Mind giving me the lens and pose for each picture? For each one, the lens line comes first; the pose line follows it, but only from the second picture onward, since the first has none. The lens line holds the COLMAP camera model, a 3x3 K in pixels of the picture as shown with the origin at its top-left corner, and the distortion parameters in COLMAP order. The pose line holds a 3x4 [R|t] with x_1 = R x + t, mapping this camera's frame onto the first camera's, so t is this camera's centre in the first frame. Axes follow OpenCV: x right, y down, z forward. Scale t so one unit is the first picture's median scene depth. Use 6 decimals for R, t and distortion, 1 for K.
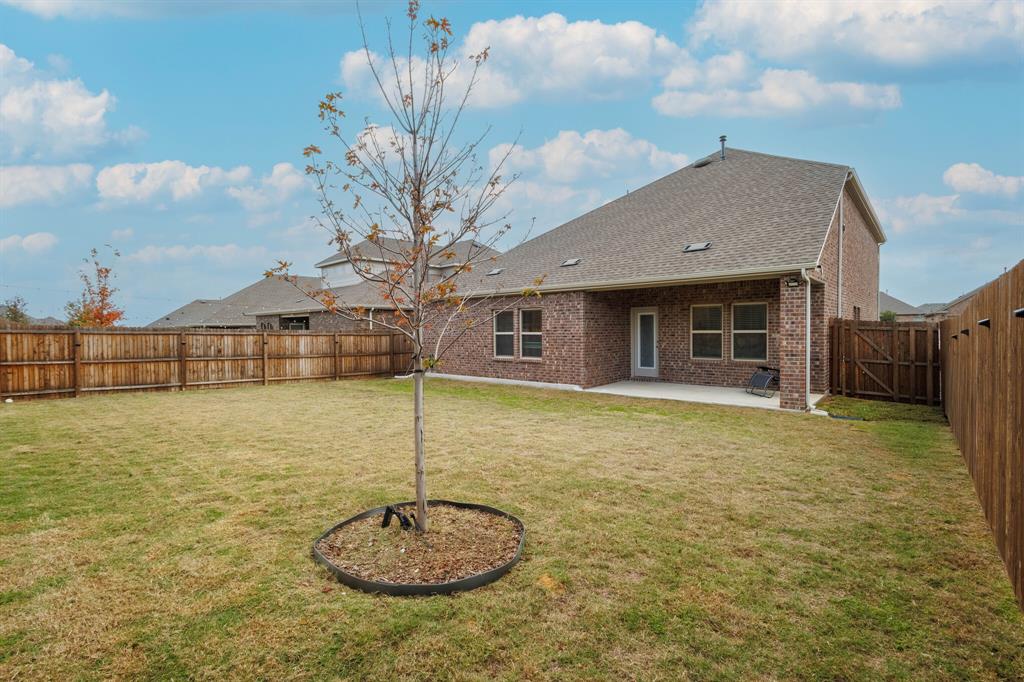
lens RADIAL K [[476.1, 0, 509.6], [0, 476.1, 340.8], [0, 0, 1]] dist [0.004803, -0.000335]
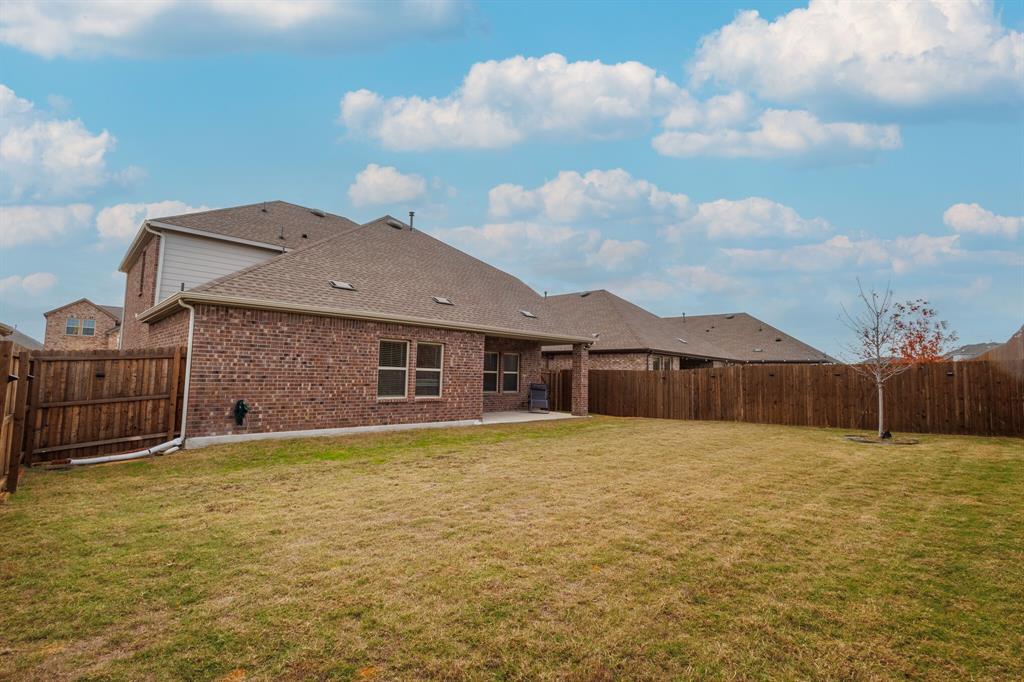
lens RADIAL K [[476.1, 0, 509.6], [0, 476.1, 340.8], [0, 0, 1]] dist [0.004803, -0.000335]
pose [[0.096003, 0.072366, 0.992747, -0.865821], [-0.012024, 0.997365, -0.071540, -0.007613], [-0.995308, -0.005068, 0.096620, 0.766332]]
